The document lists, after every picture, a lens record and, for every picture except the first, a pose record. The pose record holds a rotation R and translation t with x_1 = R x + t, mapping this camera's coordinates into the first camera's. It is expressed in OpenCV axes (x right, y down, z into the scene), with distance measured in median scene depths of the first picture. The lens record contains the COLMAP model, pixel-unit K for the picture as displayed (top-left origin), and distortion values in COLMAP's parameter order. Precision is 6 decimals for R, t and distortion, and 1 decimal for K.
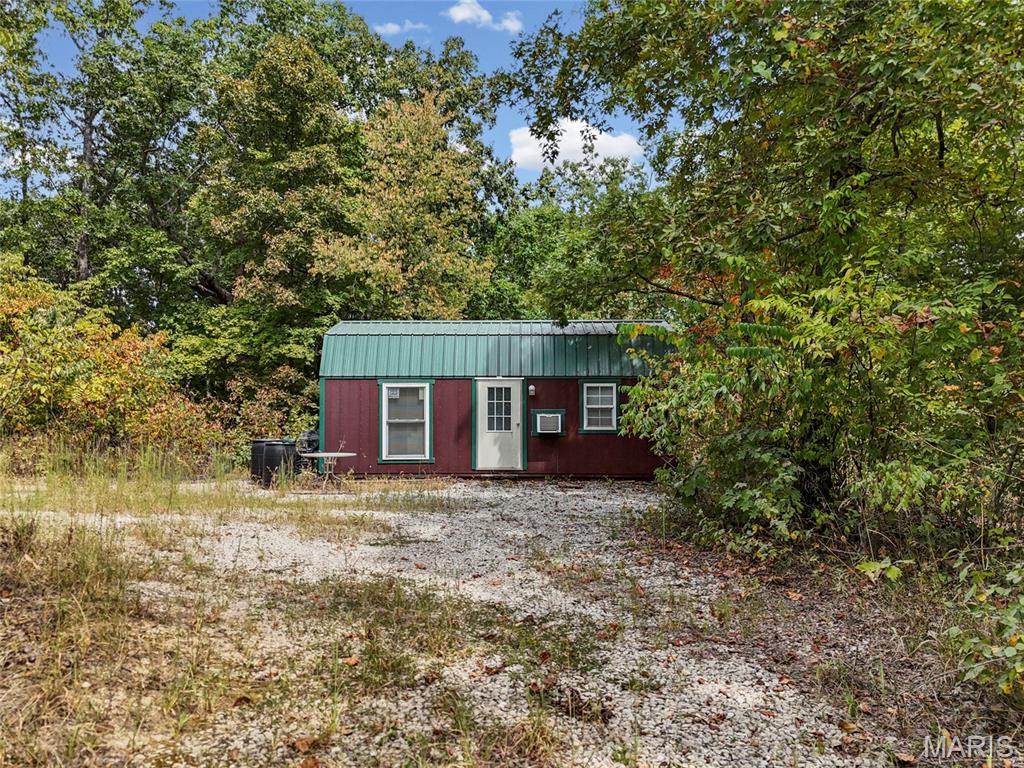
lens RADIAL K [[760.2, 0, 494.4], [0, 760.2, 395.7], [0, 0, 1]] dist [0.071254, -0.062257]
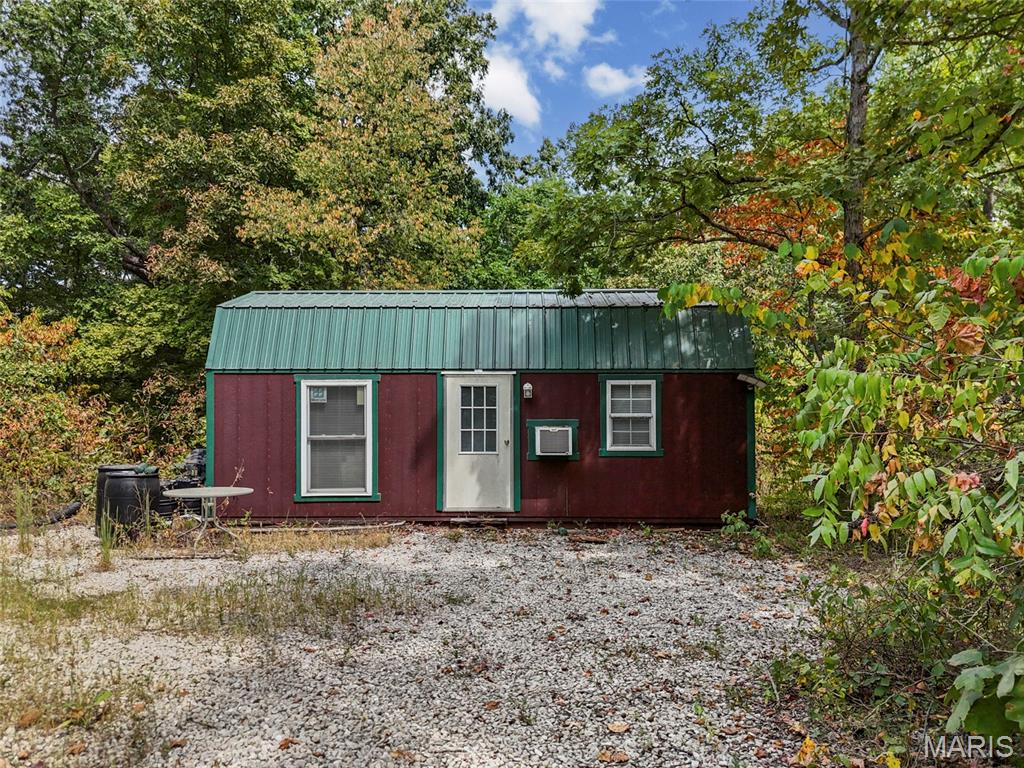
lens RADIAL K [[760.2, 0, 516.0], [0, 760.2, 387.7], [0, 0, 1]] dist [0.071254, -0.062257]
pose [[0.999641, -0.000388, 0.026778, 0.019509], [0.000738, 0.999914, -0.013079, -0.000949], [-0.026770, 0.013094, 0.999556, 0.309497]]
